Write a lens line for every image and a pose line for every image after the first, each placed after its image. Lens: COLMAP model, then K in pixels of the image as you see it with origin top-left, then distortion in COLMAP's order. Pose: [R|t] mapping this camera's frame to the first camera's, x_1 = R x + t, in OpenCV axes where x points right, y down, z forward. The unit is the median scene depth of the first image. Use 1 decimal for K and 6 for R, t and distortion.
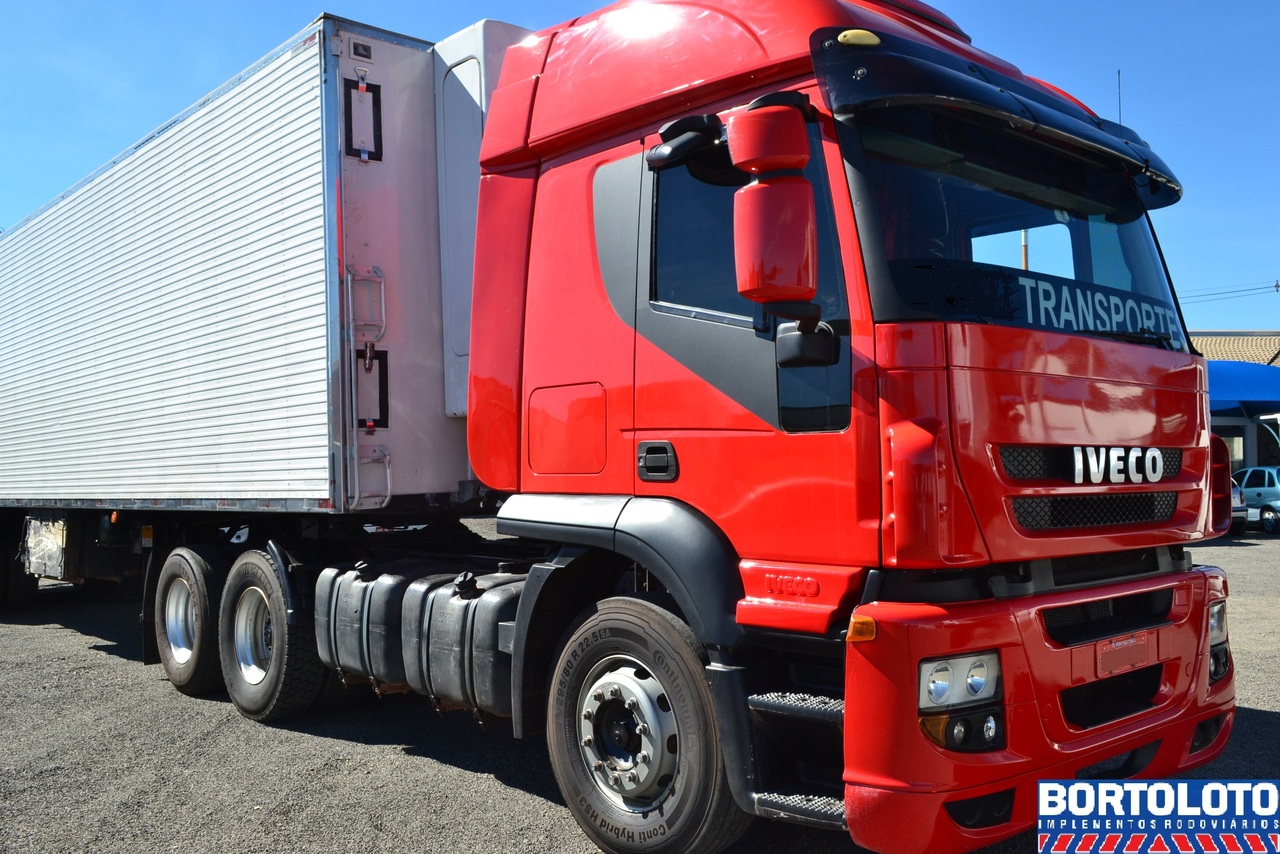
lens RADIAL K [[1124.8, 0, 639.3], [0, 1124.8, 429.8], [0, 0, 1]] dist [-0.010710, -0.016254]
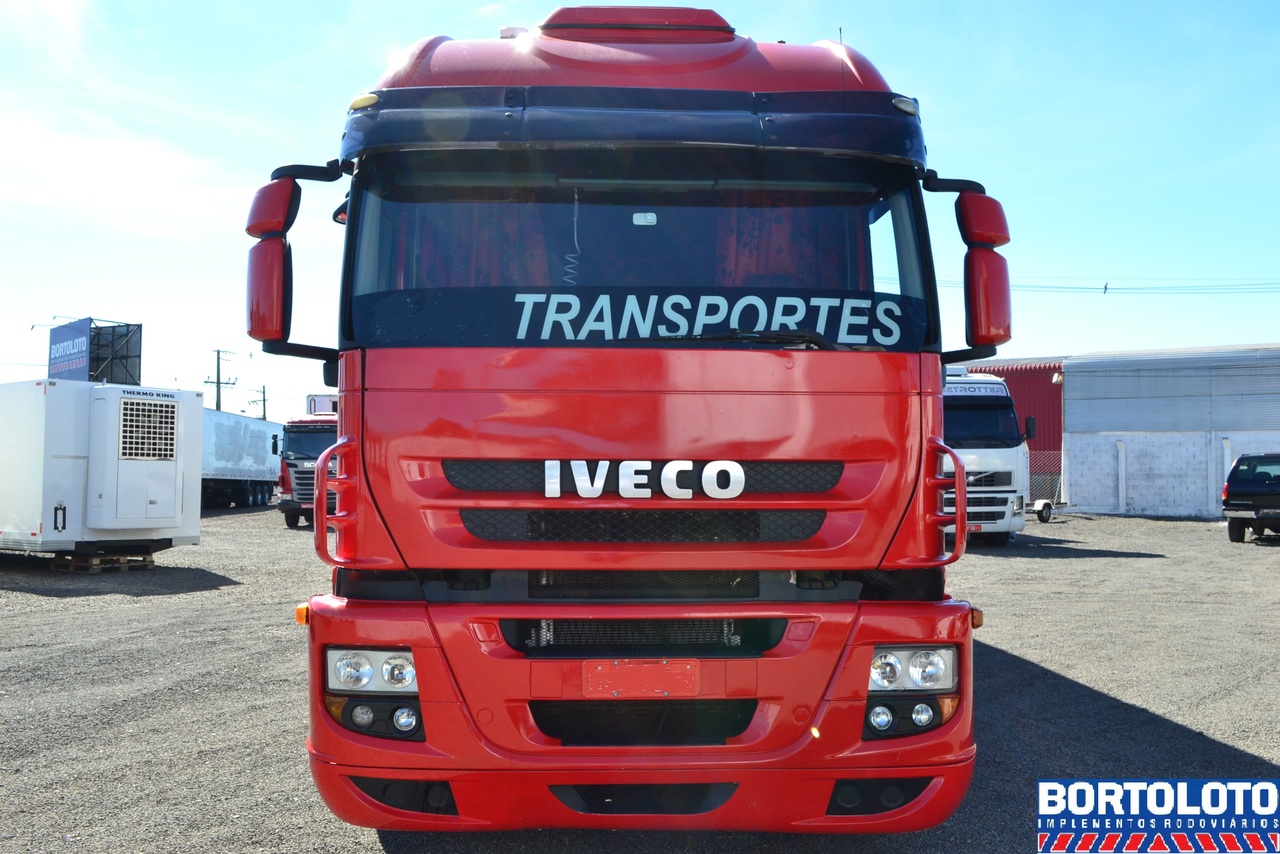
lens RADIAL K [[1124.8, 0, 639.3], [0, 1124.8, 429.8], [0, 0, 1]] dist [-0.010710, -0.016254]
pose [[0.768286, -0.013725, -0.639960, 0.972011], [0.012704, 0.999900, -0.006193, -0.004239], [0.639981, -0.003372, 0.768383, 0.254212]]
